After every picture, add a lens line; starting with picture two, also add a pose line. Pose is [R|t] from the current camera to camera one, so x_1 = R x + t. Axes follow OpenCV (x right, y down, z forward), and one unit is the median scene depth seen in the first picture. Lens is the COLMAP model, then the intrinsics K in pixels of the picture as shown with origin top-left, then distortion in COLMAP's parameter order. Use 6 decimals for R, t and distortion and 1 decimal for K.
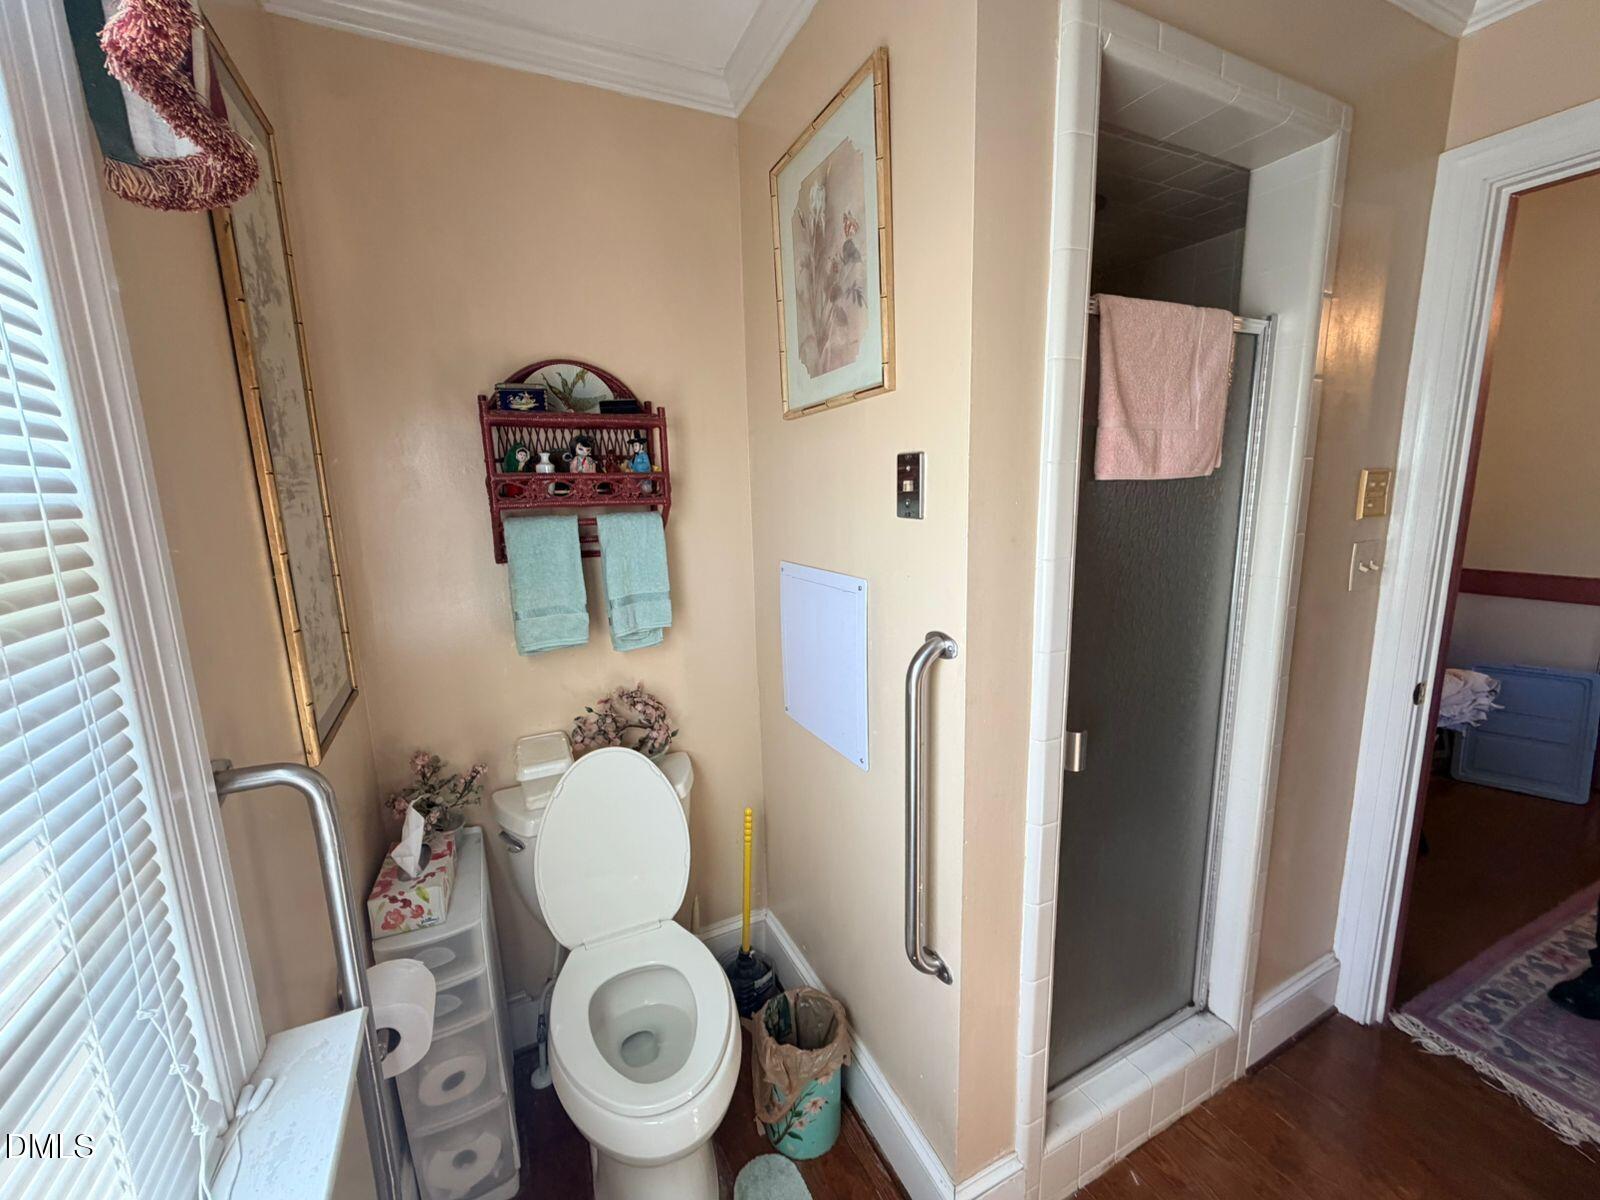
lens RADIAL K [[640.9, 0, 797.8], [0, 640.9, 601.1], [0, 0, 1]] dist [-0.004108, 0.000791]
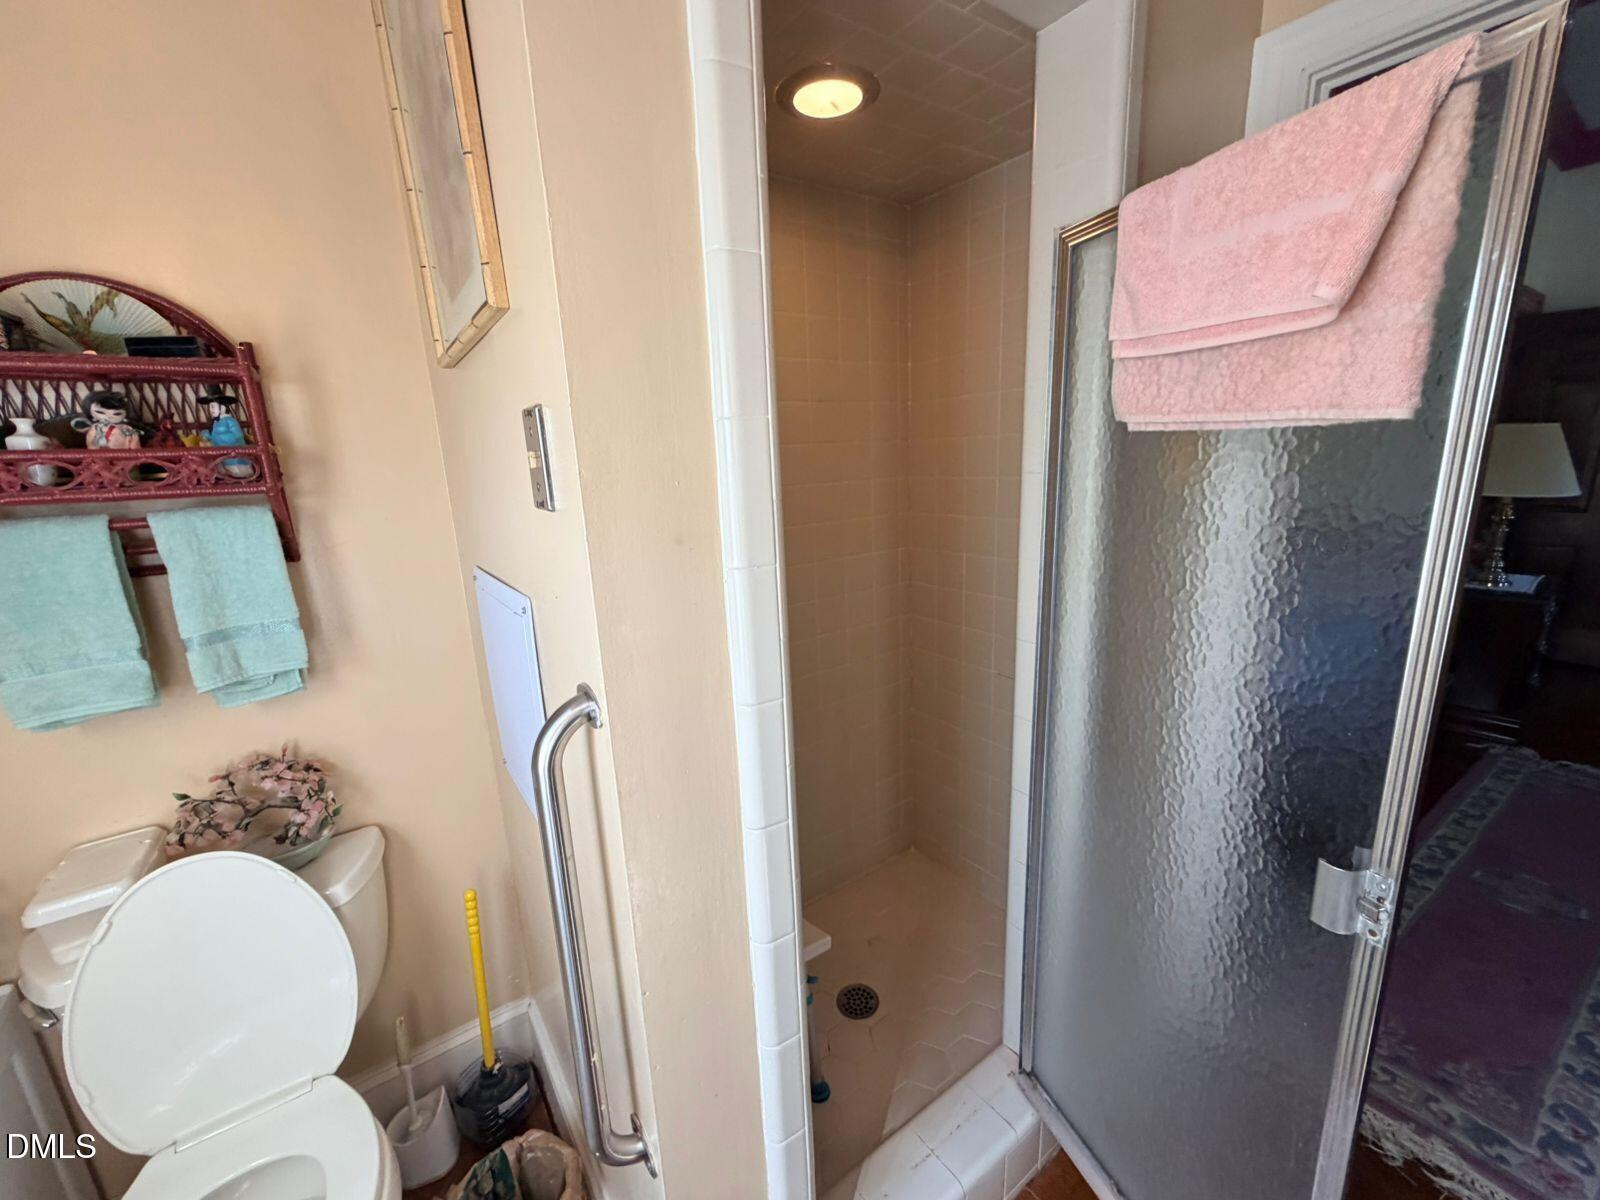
lens RADIAL K [[640.9, 0, 800.4], [0, 640.9, 602.7], [0, 0, 1]] dist [-0.004108, 0.000791]
pose [[0.986550, -0.053557, 0.154438, 0.243285], [0.047080, 0.997863, 0.045300, -0.039082], [-0.156534, -0.037420, 0.986963, 0.234618]]
